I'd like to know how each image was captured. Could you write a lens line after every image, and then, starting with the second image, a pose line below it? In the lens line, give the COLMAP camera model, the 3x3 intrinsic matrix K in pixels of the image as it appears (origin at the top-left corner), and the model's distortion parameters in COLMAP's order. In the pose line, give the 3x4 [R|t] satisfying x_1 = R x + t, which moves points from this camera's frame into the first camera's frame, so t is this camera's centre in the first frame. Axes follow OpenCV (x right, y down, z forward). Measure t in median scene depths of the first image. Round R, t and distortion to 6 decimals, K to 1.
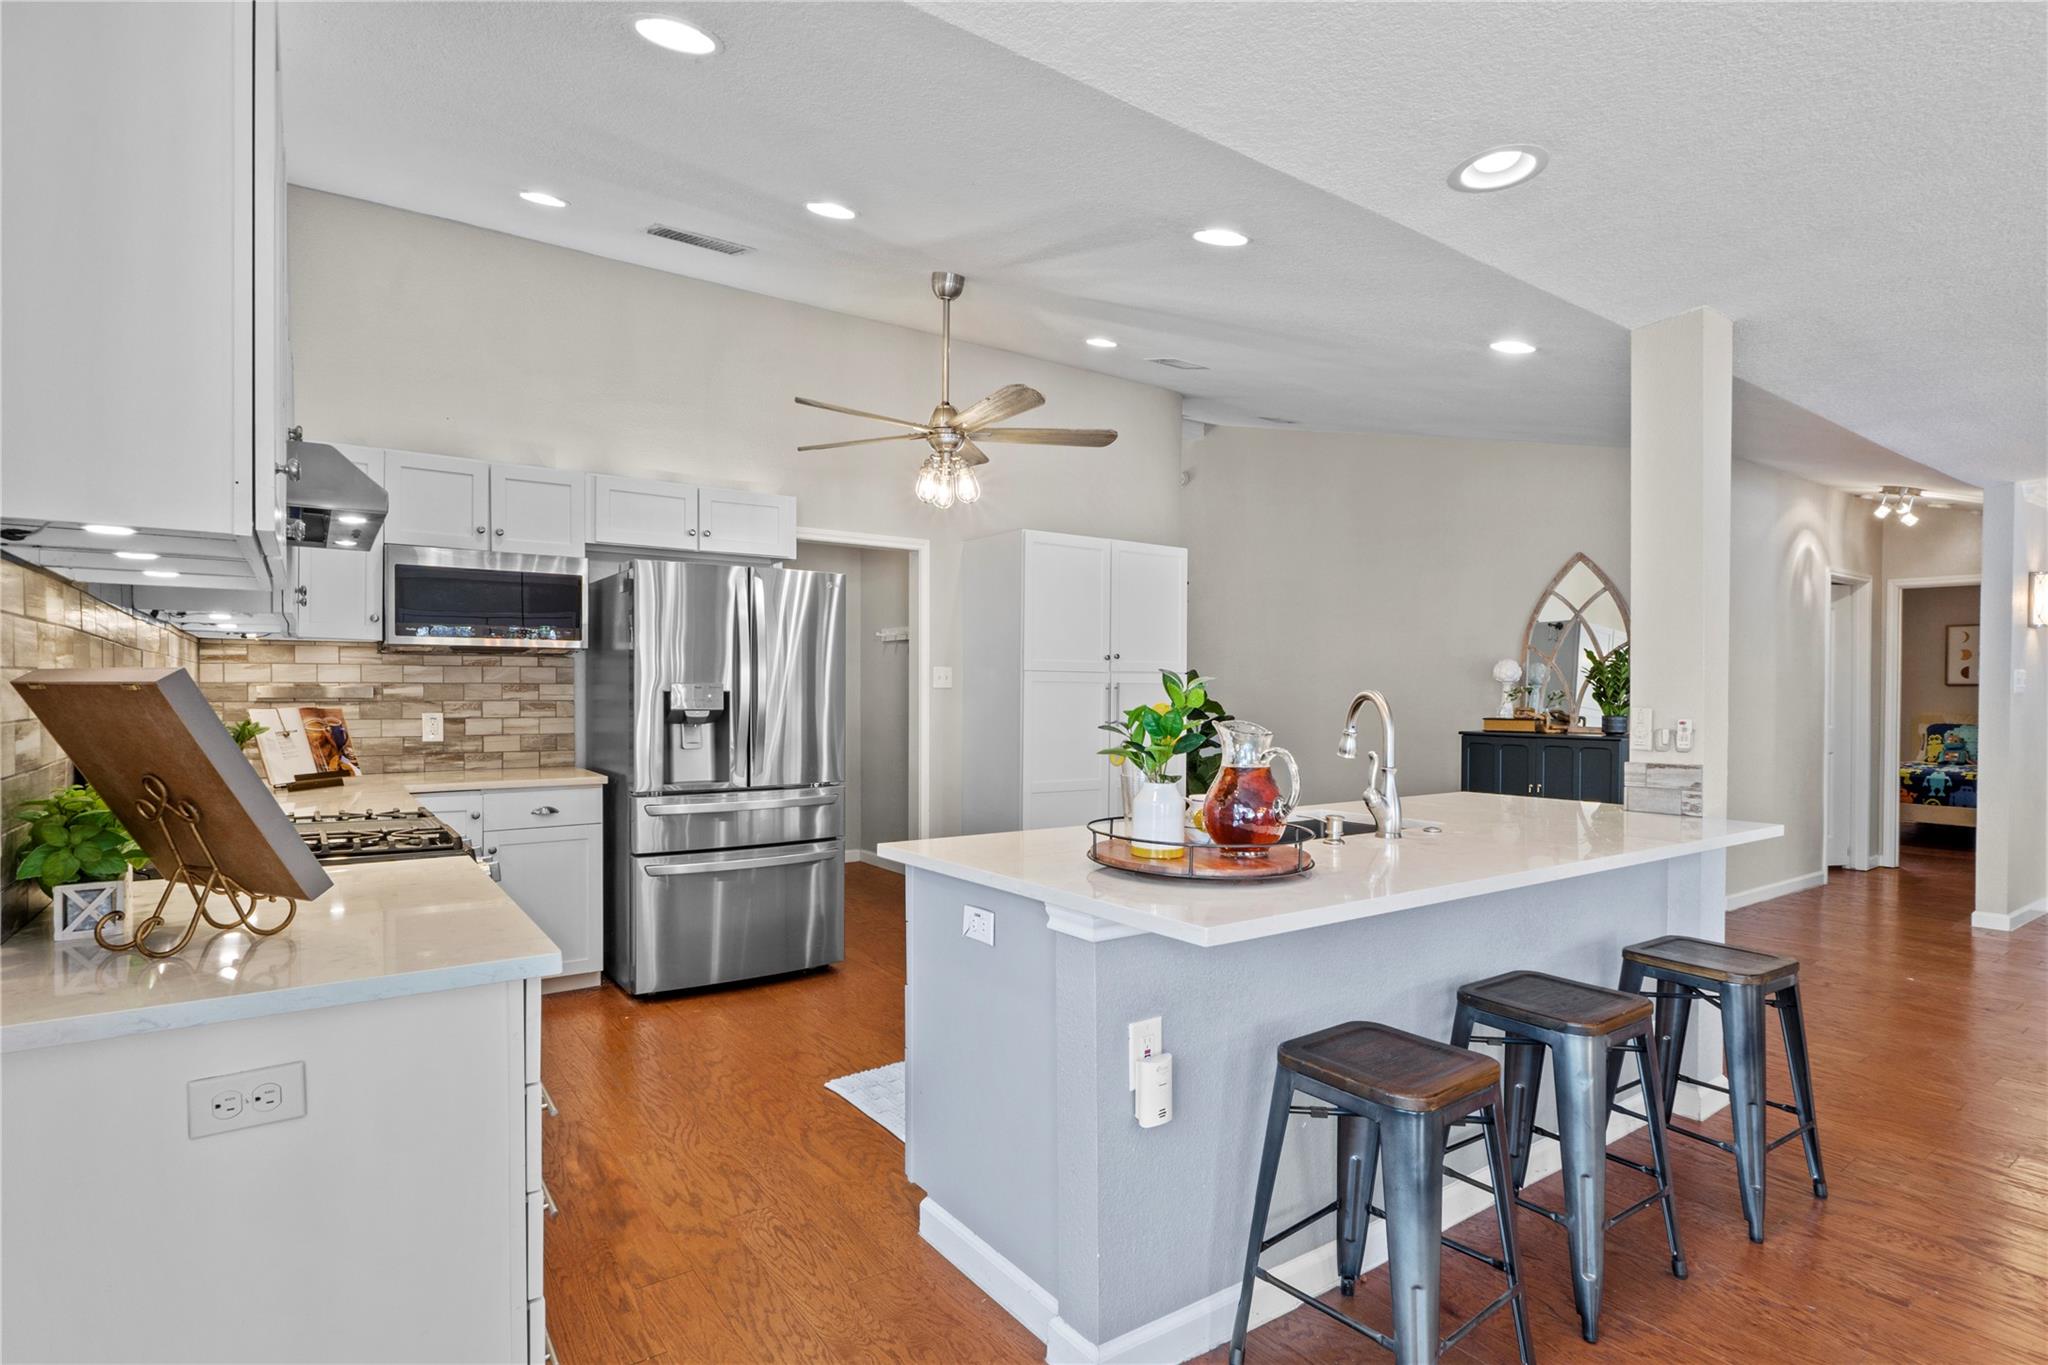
lens RADIAL K [[1037.9, 0, 1020.6], [0, 1037.9, 701.7], [0, 0, 1]] dist [-0.006170, 0.000622]
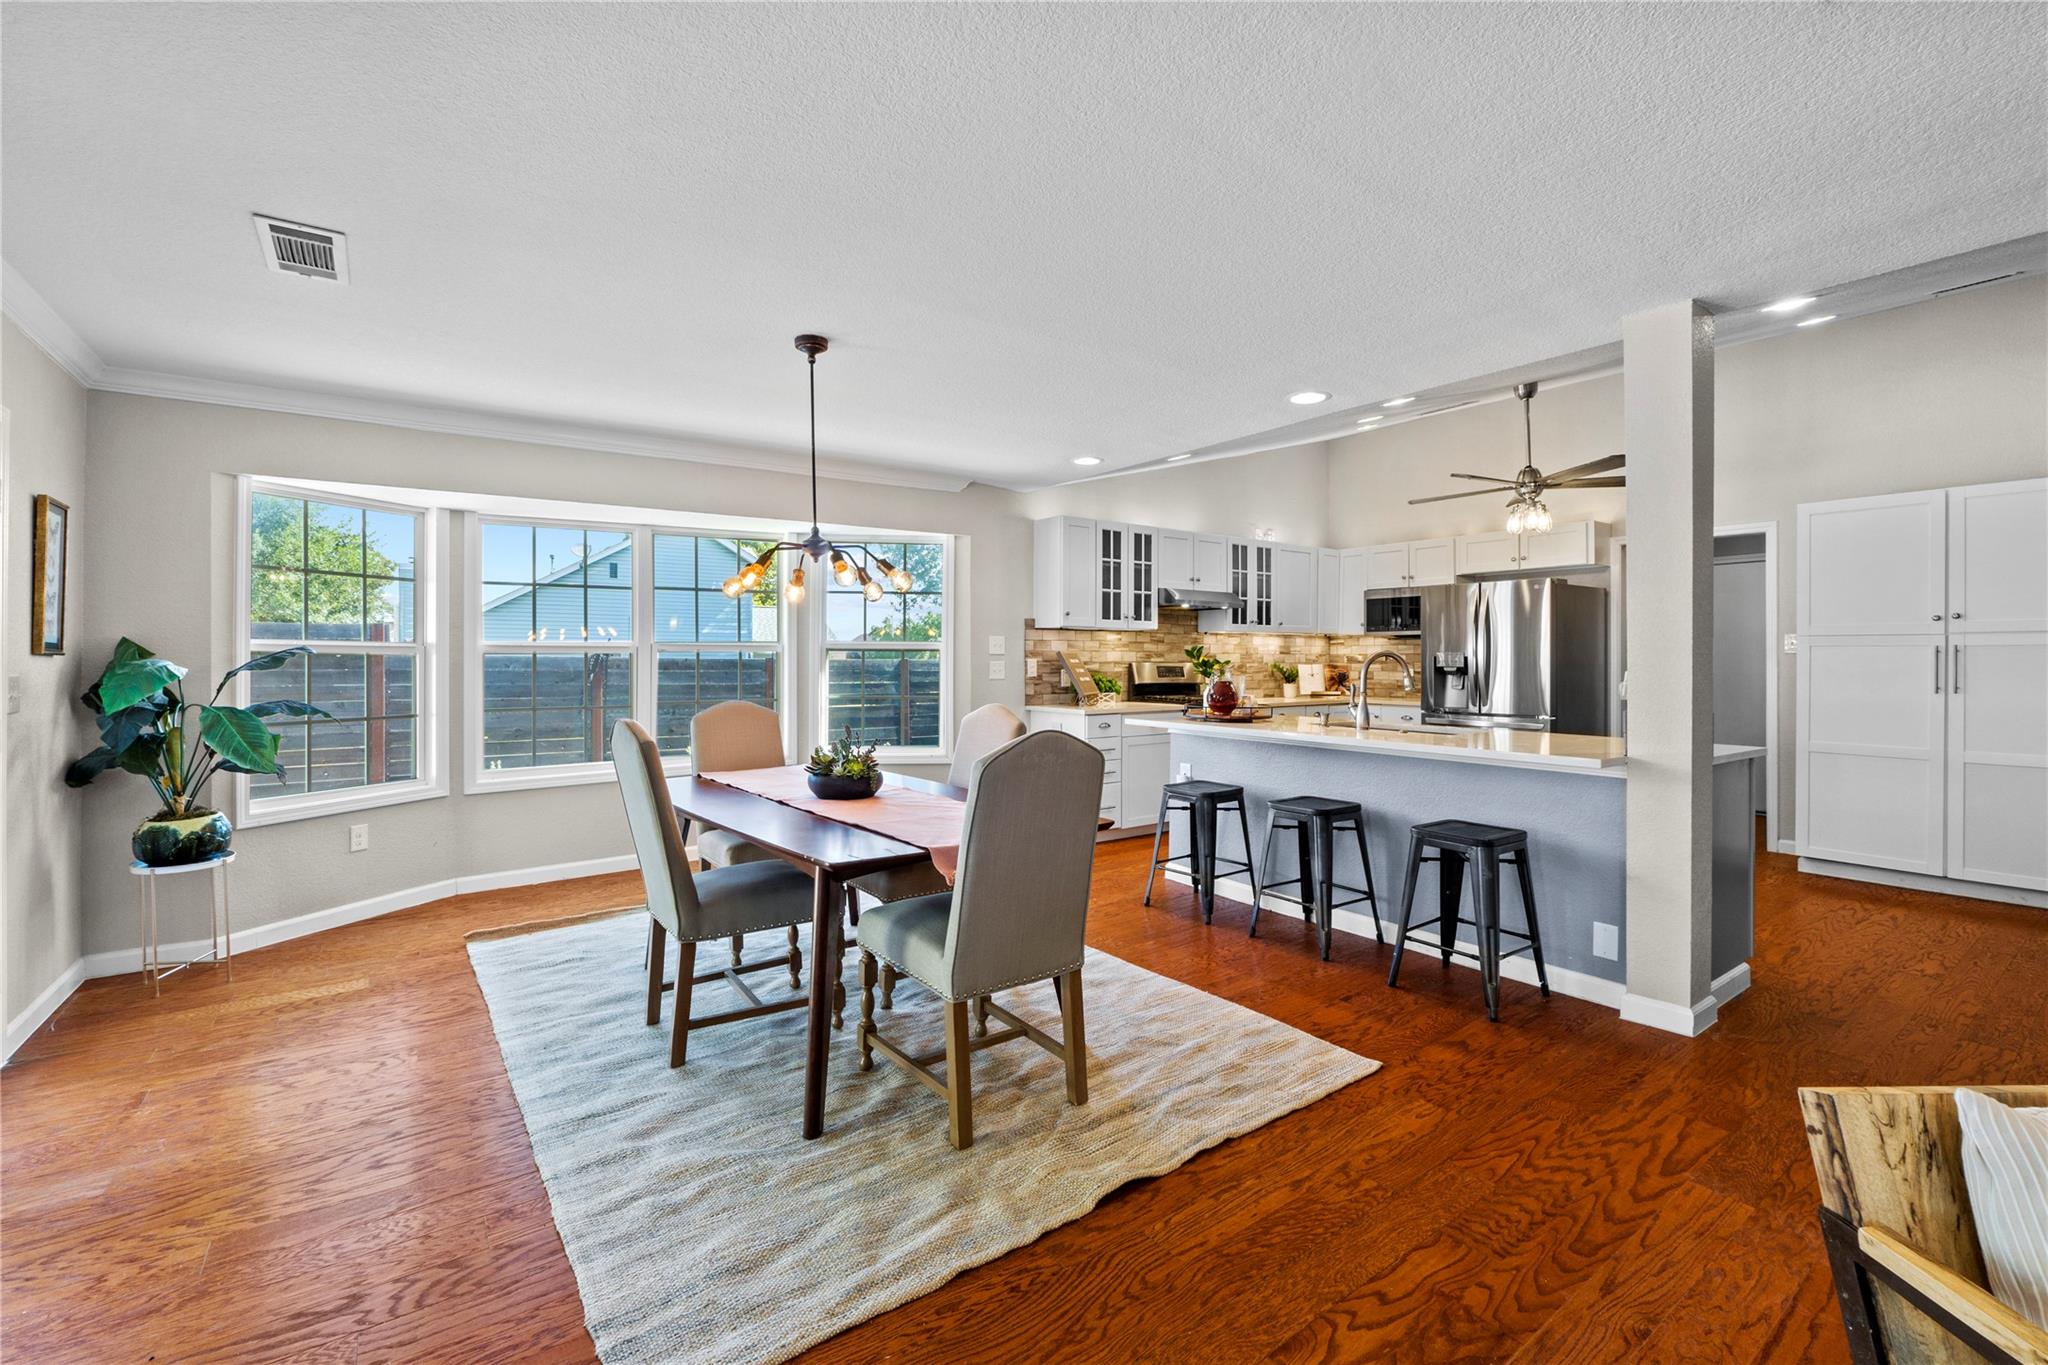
lens RADIAL K [[872.7, 0, 1007.5], [0, 872.7, 657.5], [0, 0, 1]] dist [-0.006477, 0.000219]
pose [[0.009407, -0.007484, -0.999928, 1.161697], [-0.012933, 0.999887, -0.007606, 0.012997], [0.999872, 0.013004, 0.009309, 0.212747]]
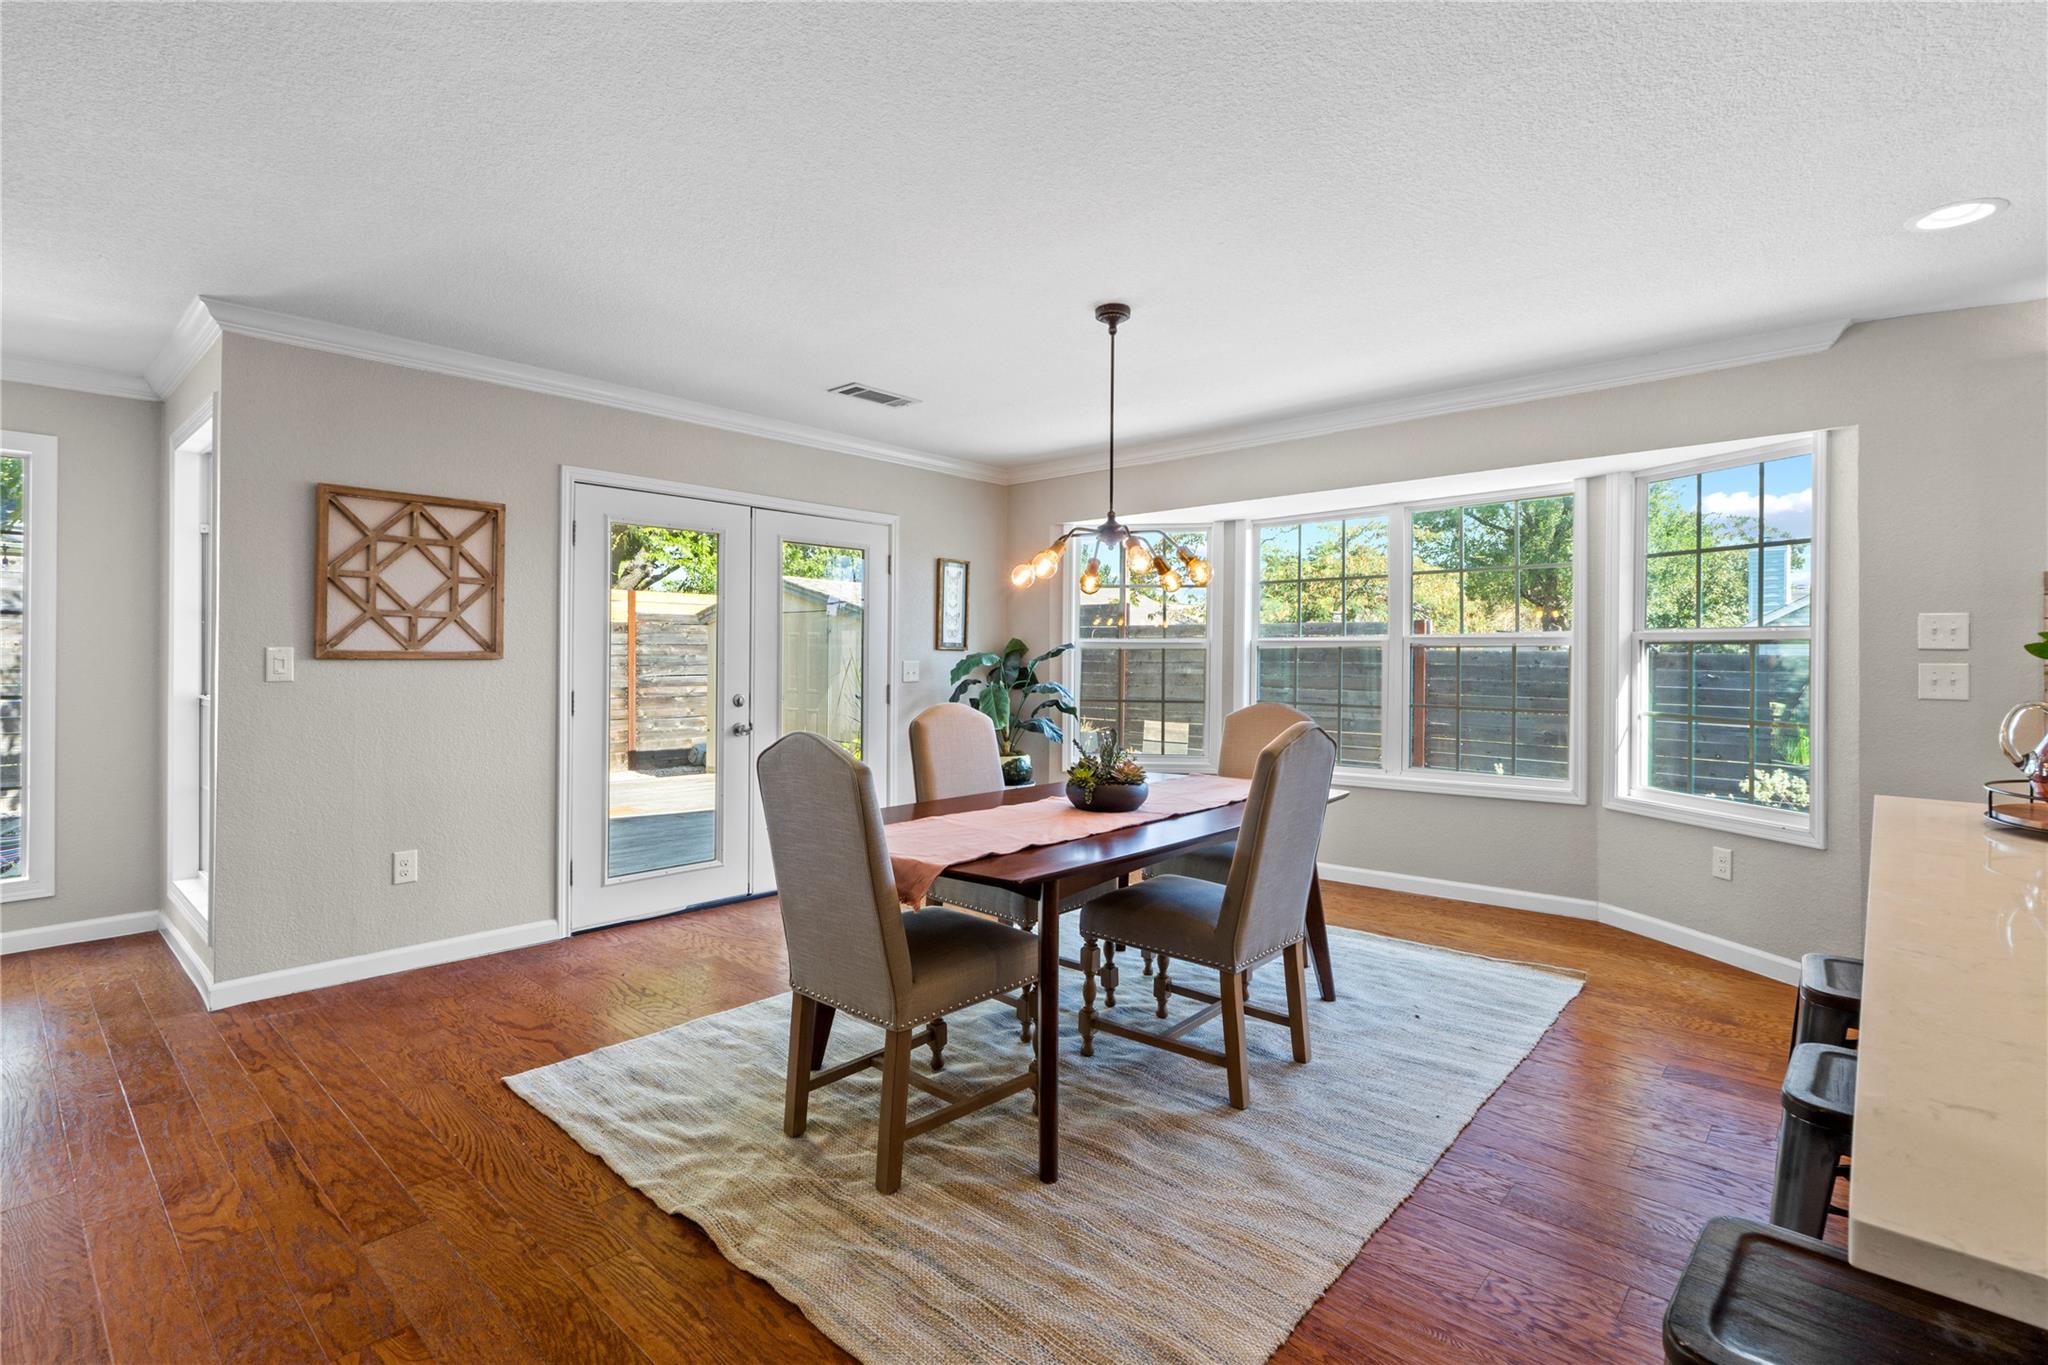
lens RADIAL K [[955.4, 0, 1031.5], [0, 955.4, 652.7], [0, 0, 1]] dist [-0.006113, -0.000100]
pose [[-0.973768, -0.009595, -0.227342, 0.637776], [-0.012847, 0.999835, 0.012832, 0.000032], [0.227181, 0.015416, -0.973730, 0.780694]]
